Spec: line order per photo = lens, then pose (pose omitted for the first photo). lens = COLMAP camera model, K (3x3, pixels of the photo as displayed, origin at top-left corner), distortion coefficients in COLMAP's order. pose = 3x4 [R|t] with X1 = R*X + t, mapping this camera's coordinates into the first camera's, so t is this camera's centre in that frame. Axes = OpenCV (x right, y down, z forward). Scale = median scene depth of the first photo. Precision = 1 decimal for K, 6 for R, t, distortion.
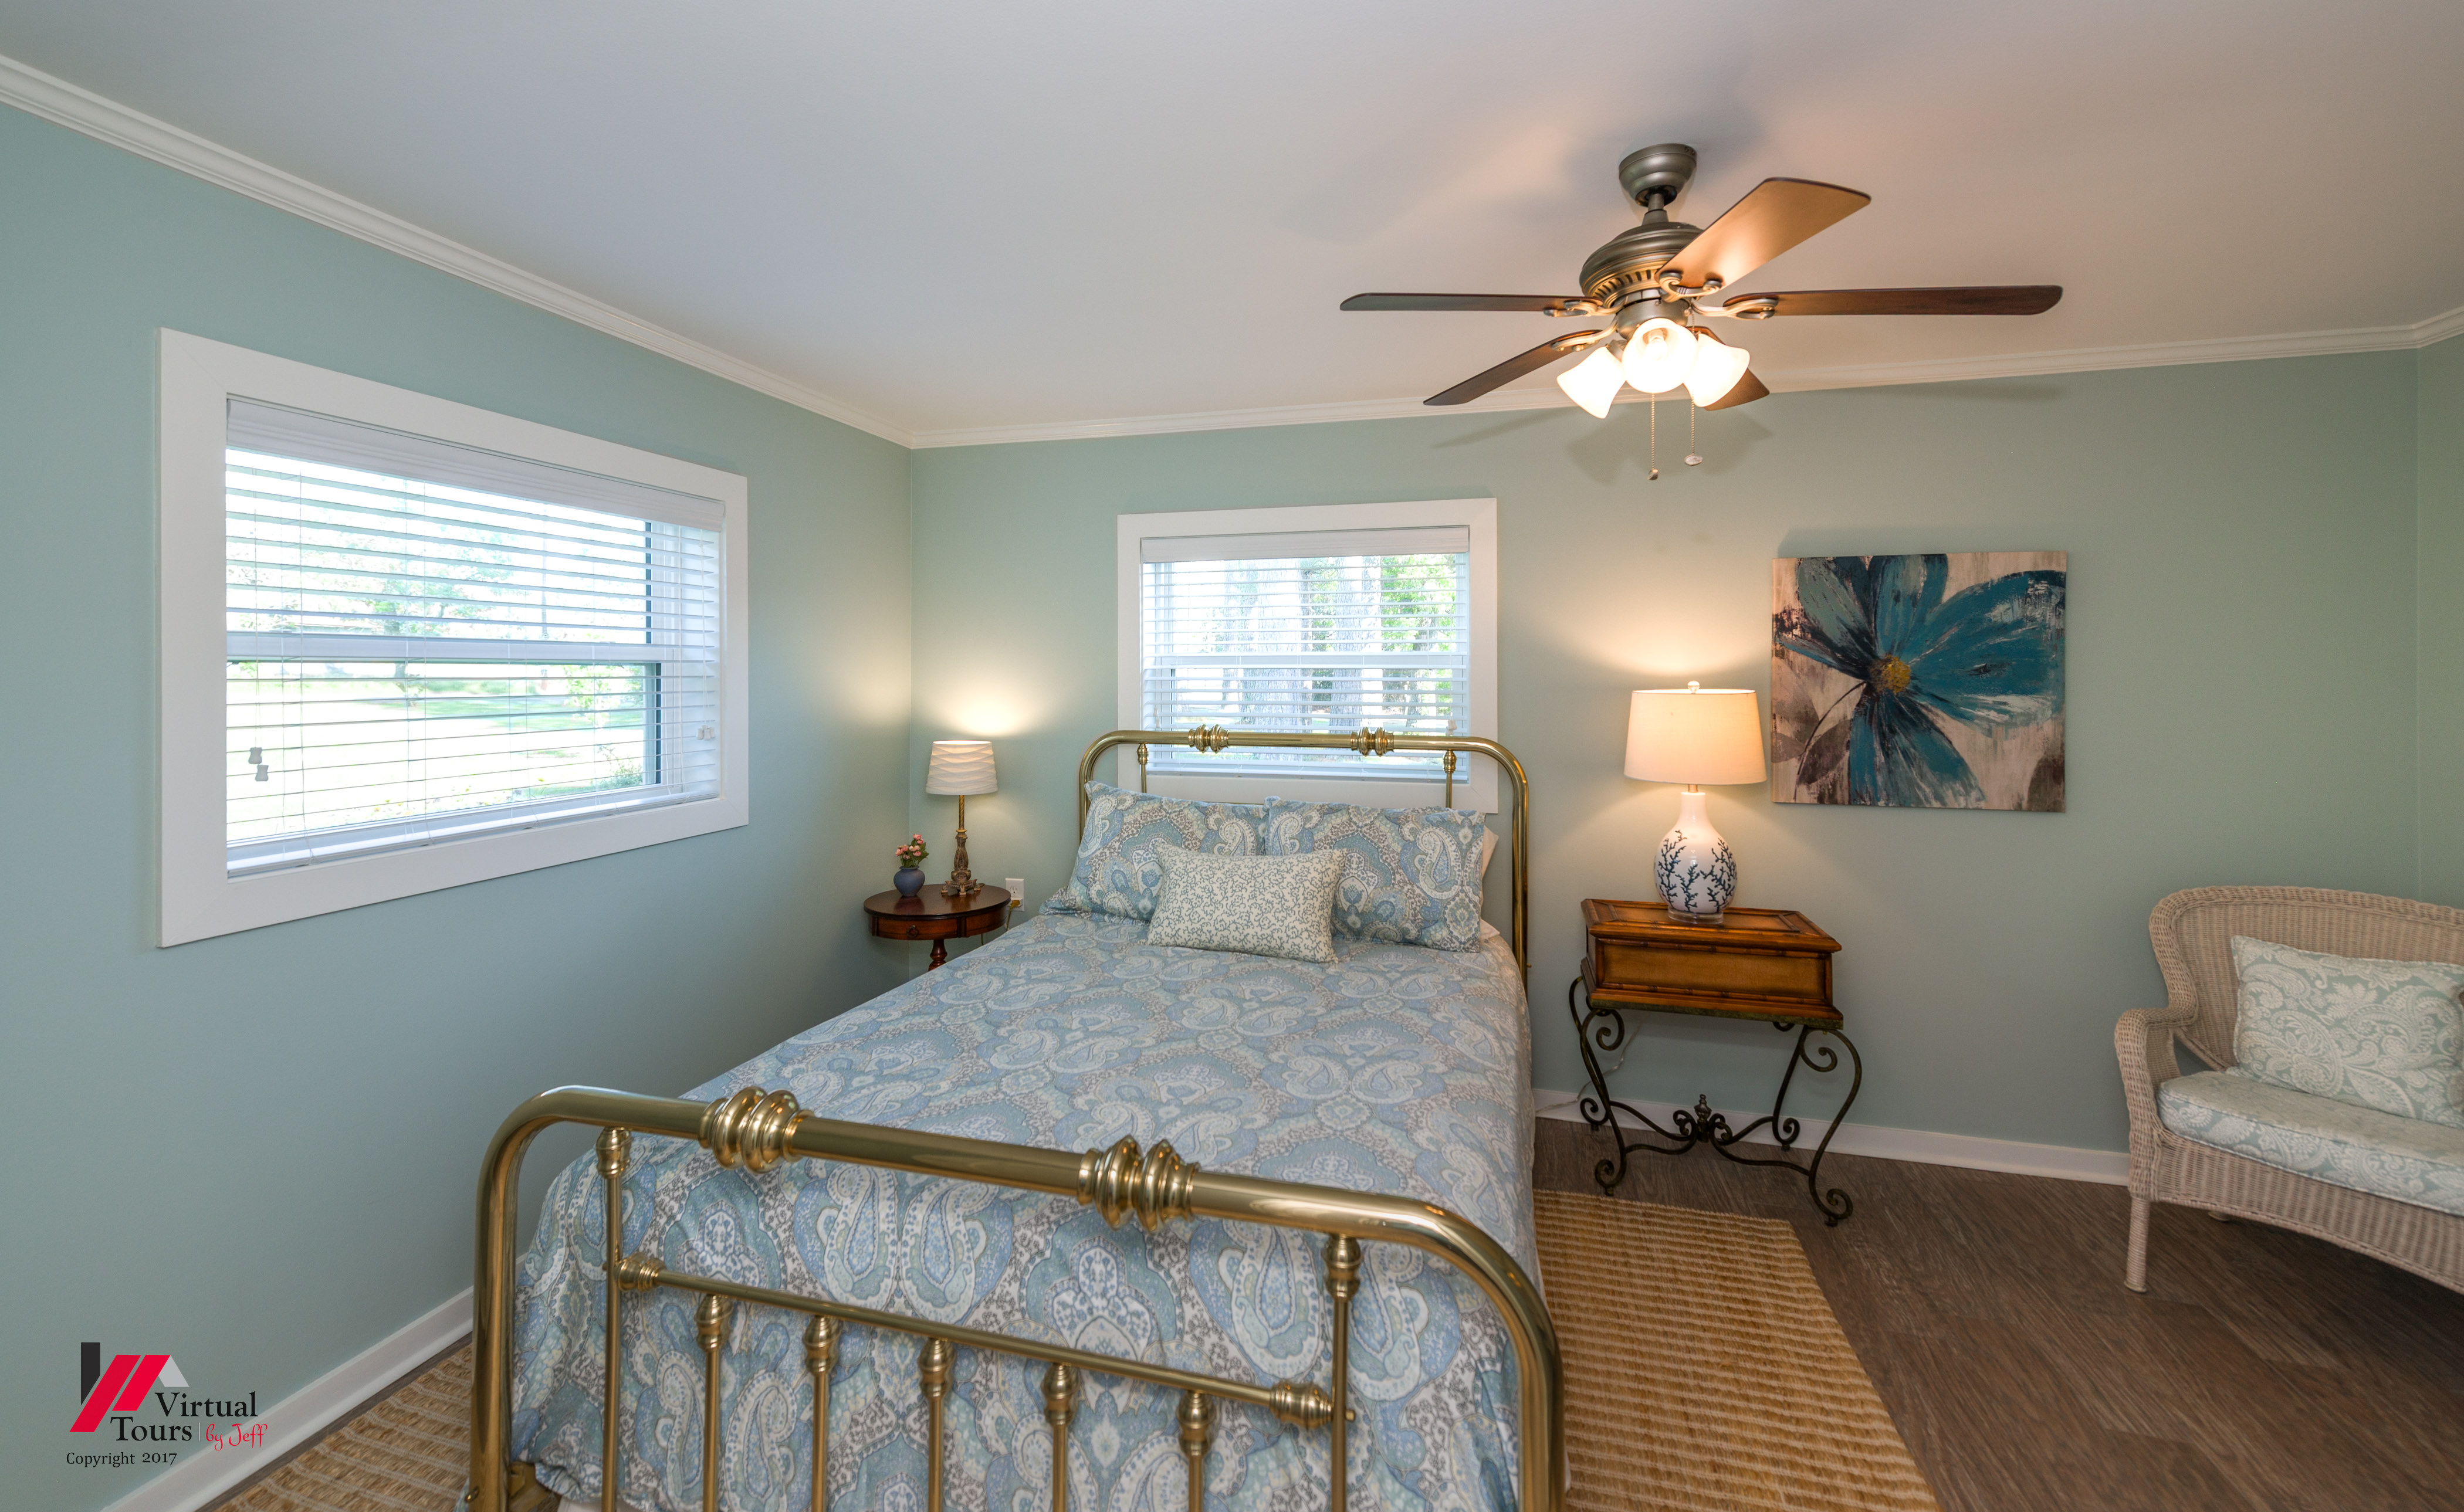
lens RADIAL K [[988.3, 0, 1239.3], [0, 988.3, 652.5], [0, 0, 1]] dist [0.008525, -0.002385]
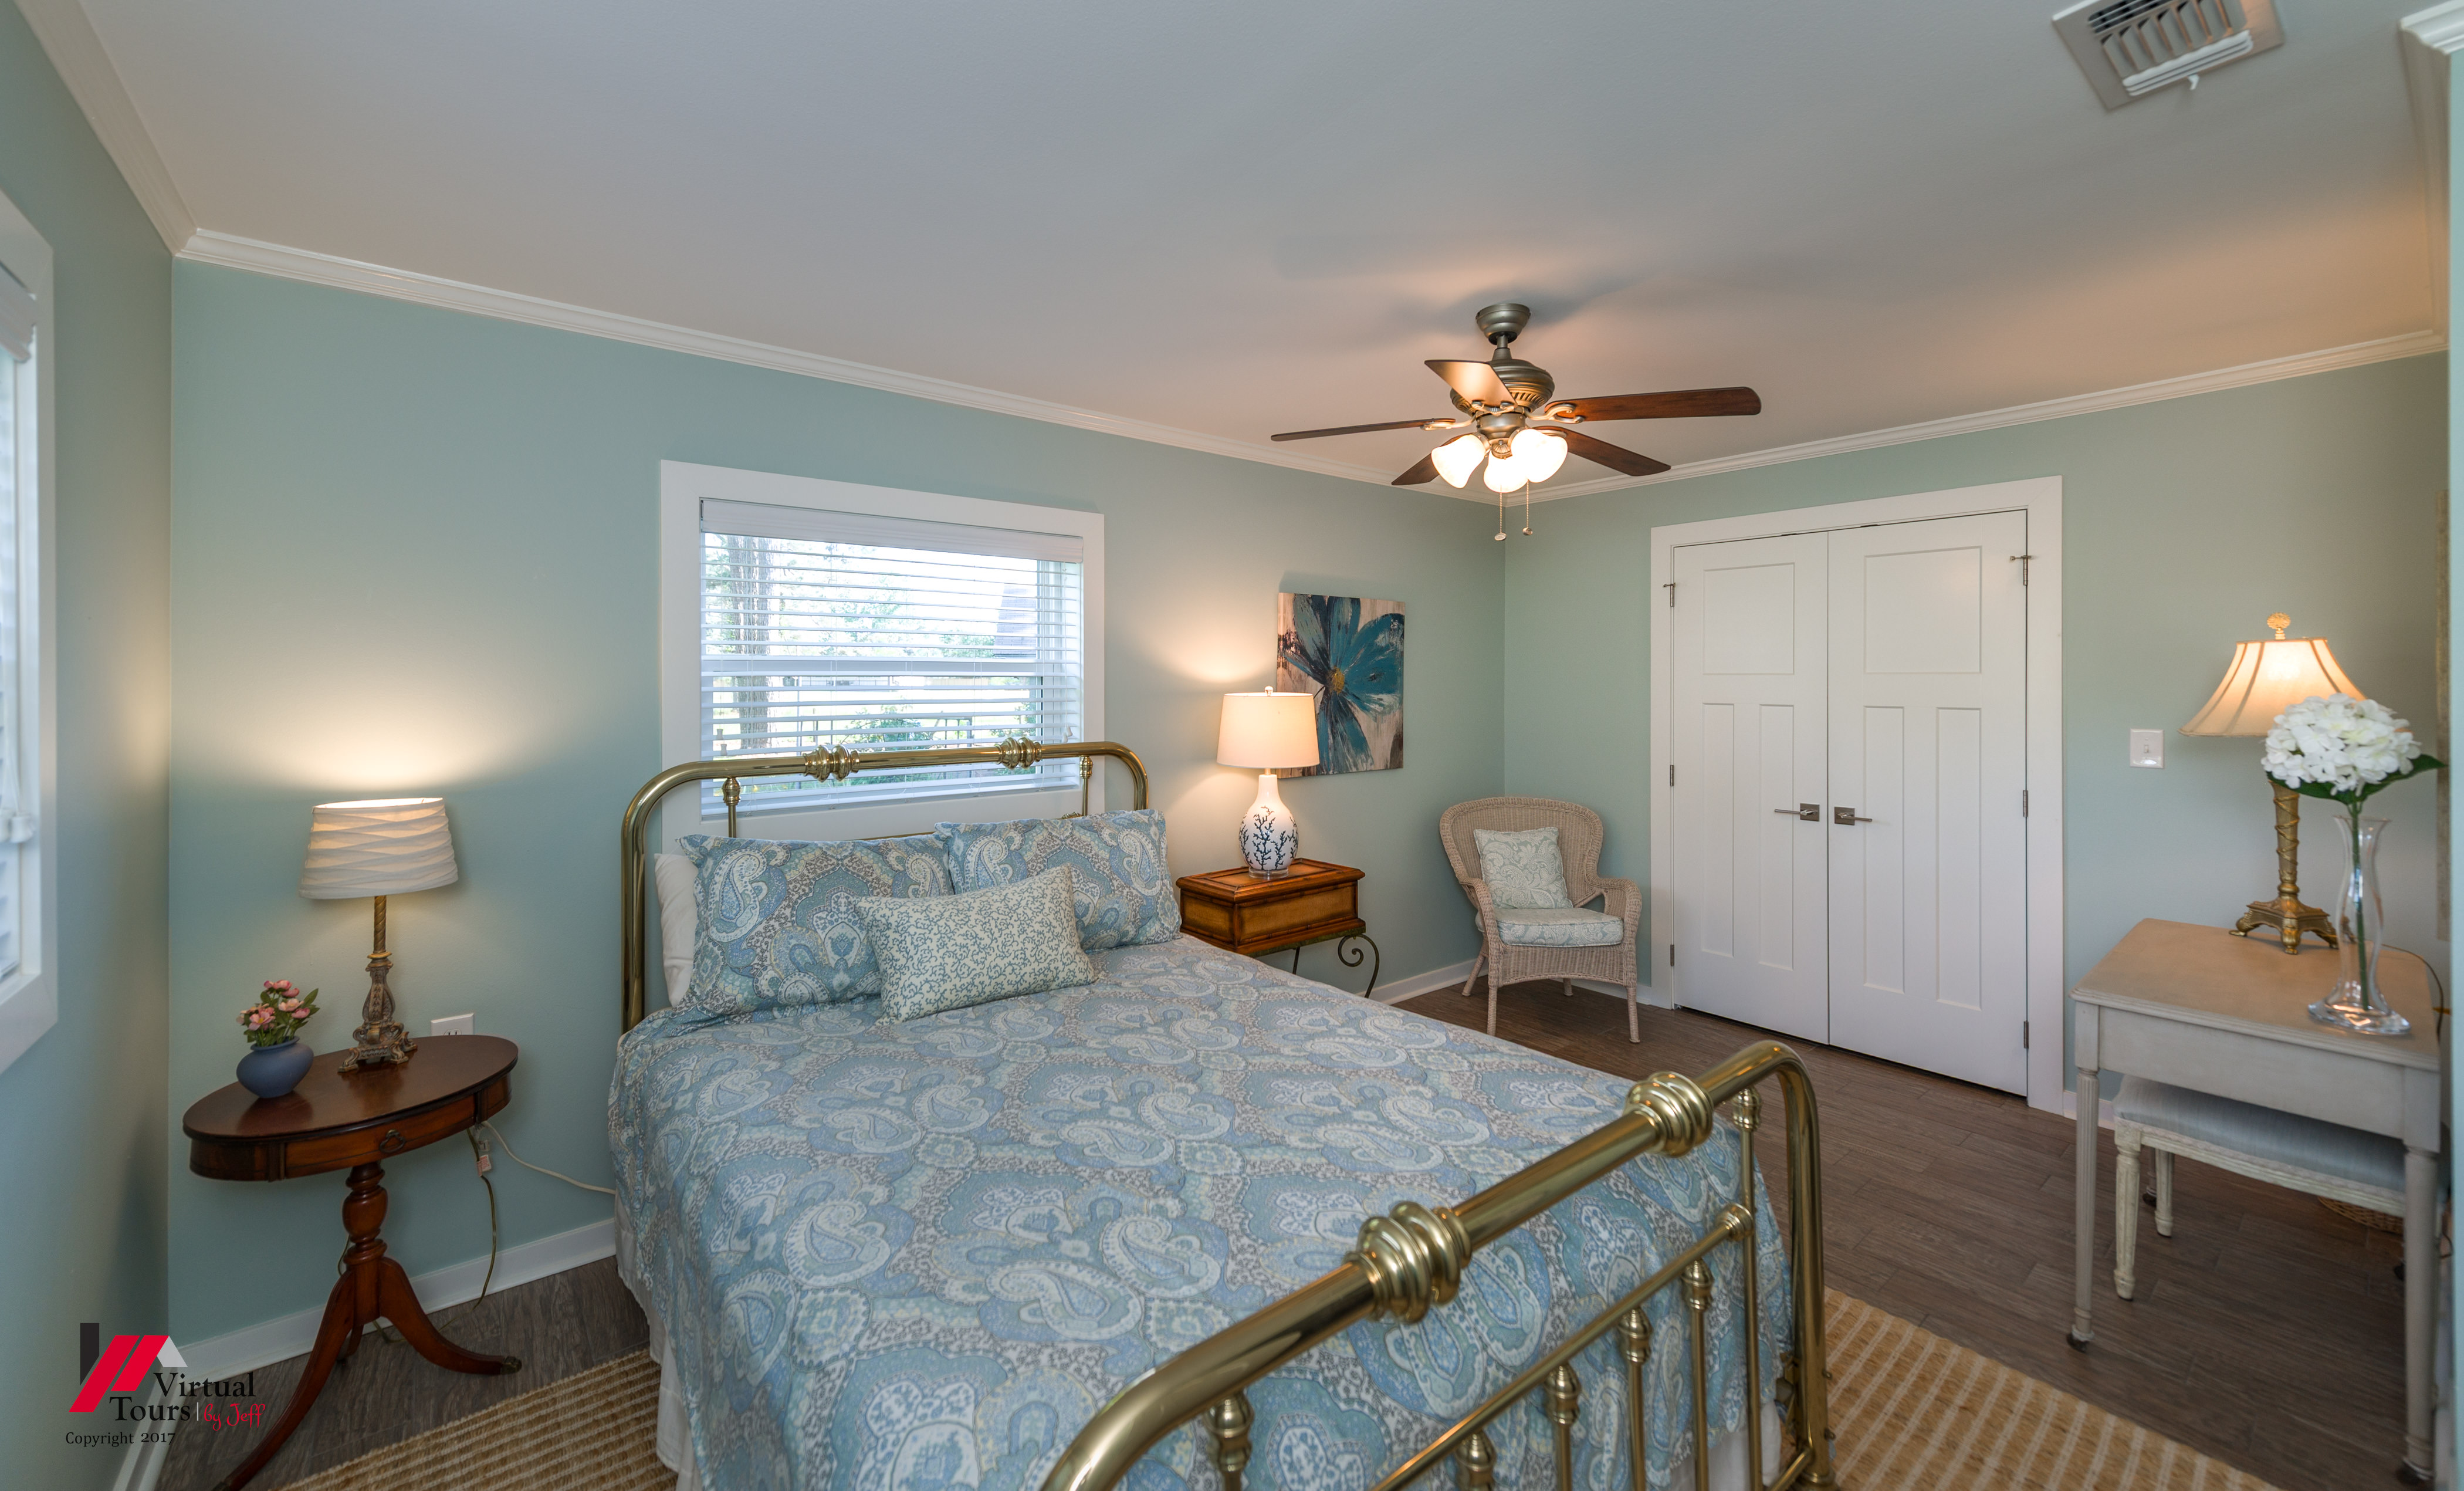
lens RADIAL K [[988.5, 0, 1209.1], [0, 988.5, 671.4], [0, 0, 1]] dist [0.008525, -0.002385]
pose [[0.577721, 0.004186, 0.816224, -0.596133], [-0.014523, 0.999881, 0.005152, 0.004128], [-0.816105, -0.014830, 0.577713, 0.331562]]
